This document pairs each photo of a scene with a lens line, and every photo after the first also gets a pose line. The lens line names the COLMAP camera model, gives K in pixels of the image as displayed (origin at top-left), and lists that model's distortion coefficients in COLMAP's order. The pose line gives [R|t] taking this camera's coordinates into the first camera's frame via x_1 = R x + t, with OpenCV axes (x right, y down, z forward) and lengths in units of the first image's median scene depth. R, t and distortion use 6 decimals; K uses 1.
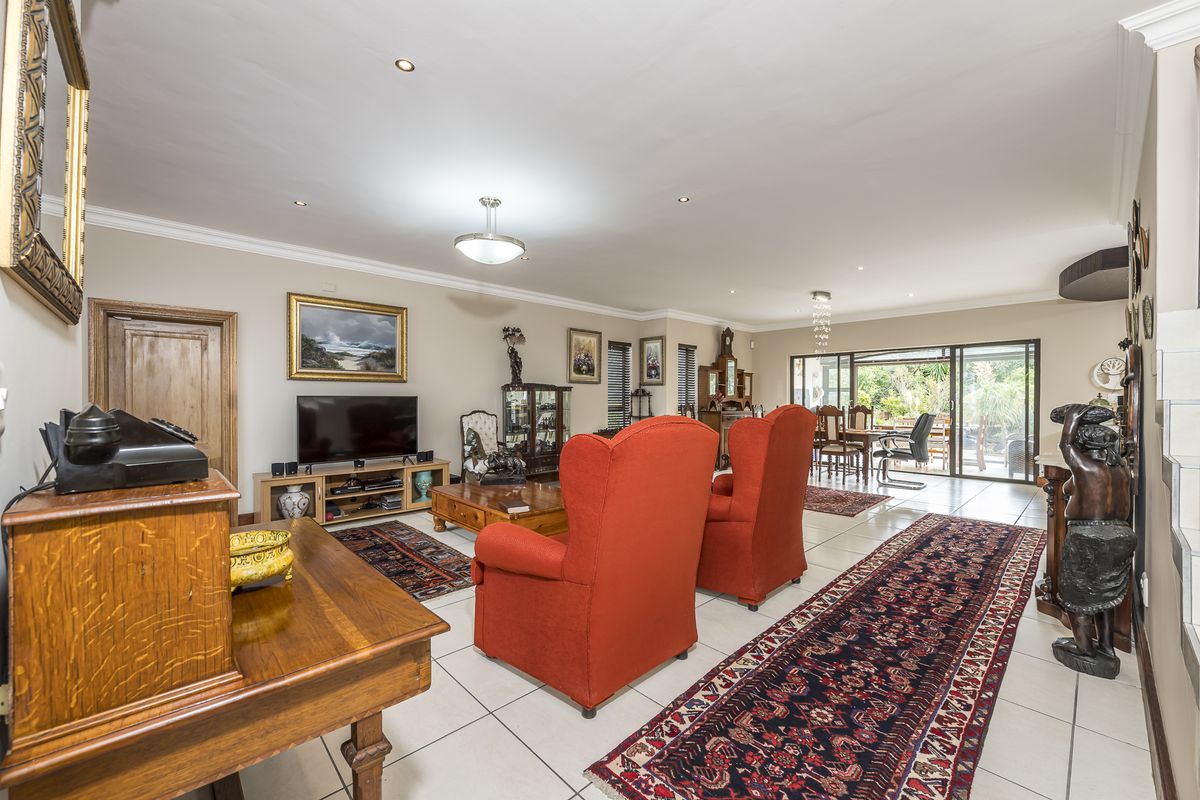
lens RADIAL K [[470.4, 0, 600.0], [0, 470.4, 400.0], [0, 0, 1]] dist [0.000351, -0.000463]
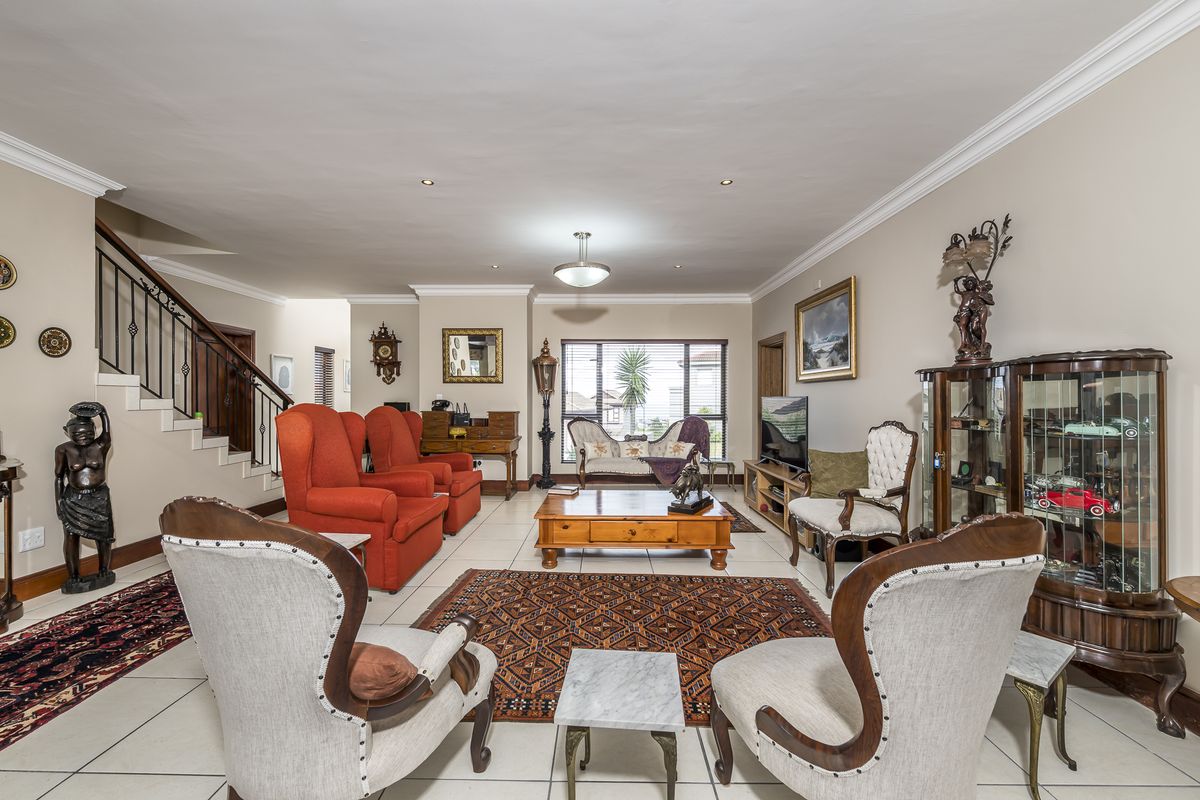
lens RADIAL K [[474.7, 0, 600.0], [0, 474.7, 400.0], [0, 0, 1]] dist [-0.000840, -0.000203]
pose [[-0.692503, -0.000620, -0.721415, 0.705012], [-0.003692, 0.999990, 0.002684, -0.004709], [0.721406, 0.004522, -0.692498, 2.165569]]
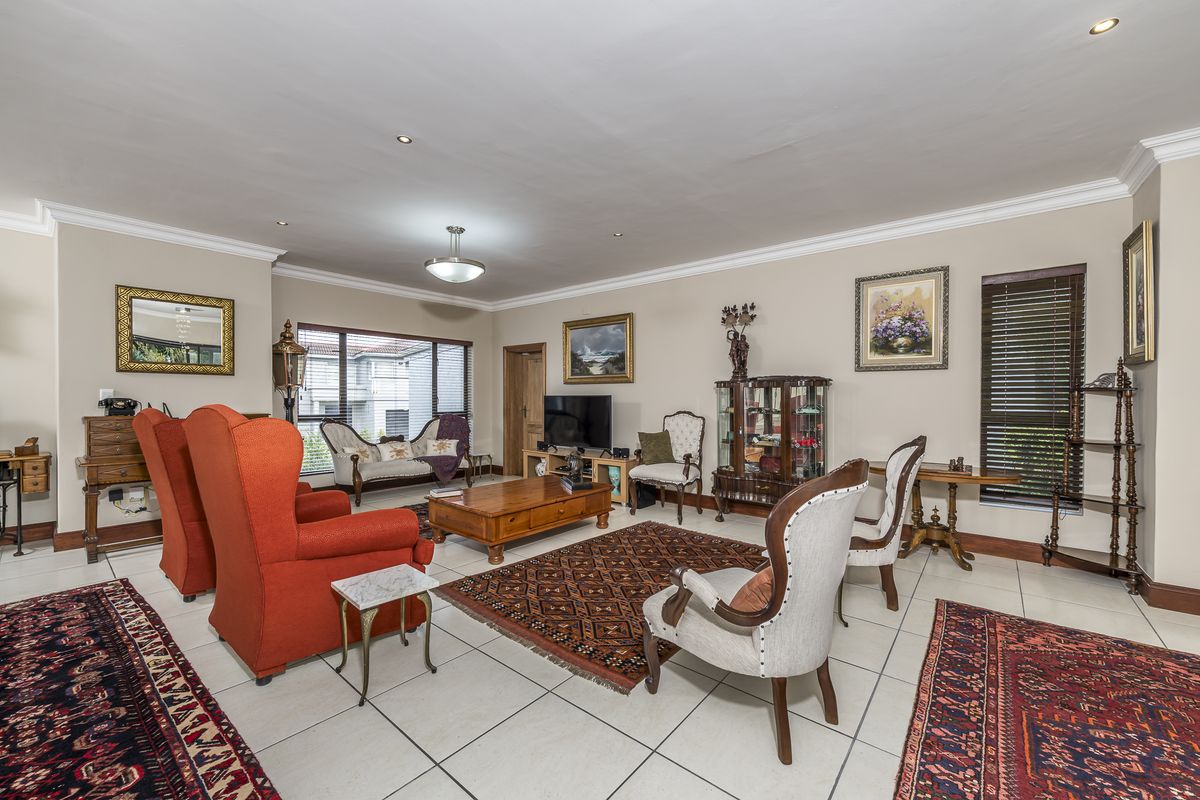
lens RADIAL K [[470.4, 0, 600.0], [0, 470.4, 400.0], [0, 0, 1]] dist [0.000351, -0.000463]
pose [[0.121419, 0.004648, -0.992590, 1.133151], [-0.003550, 0.999985, 0.004249, -0.002880], [0.992595, 0.003008, 0.121434, 1.406519]]
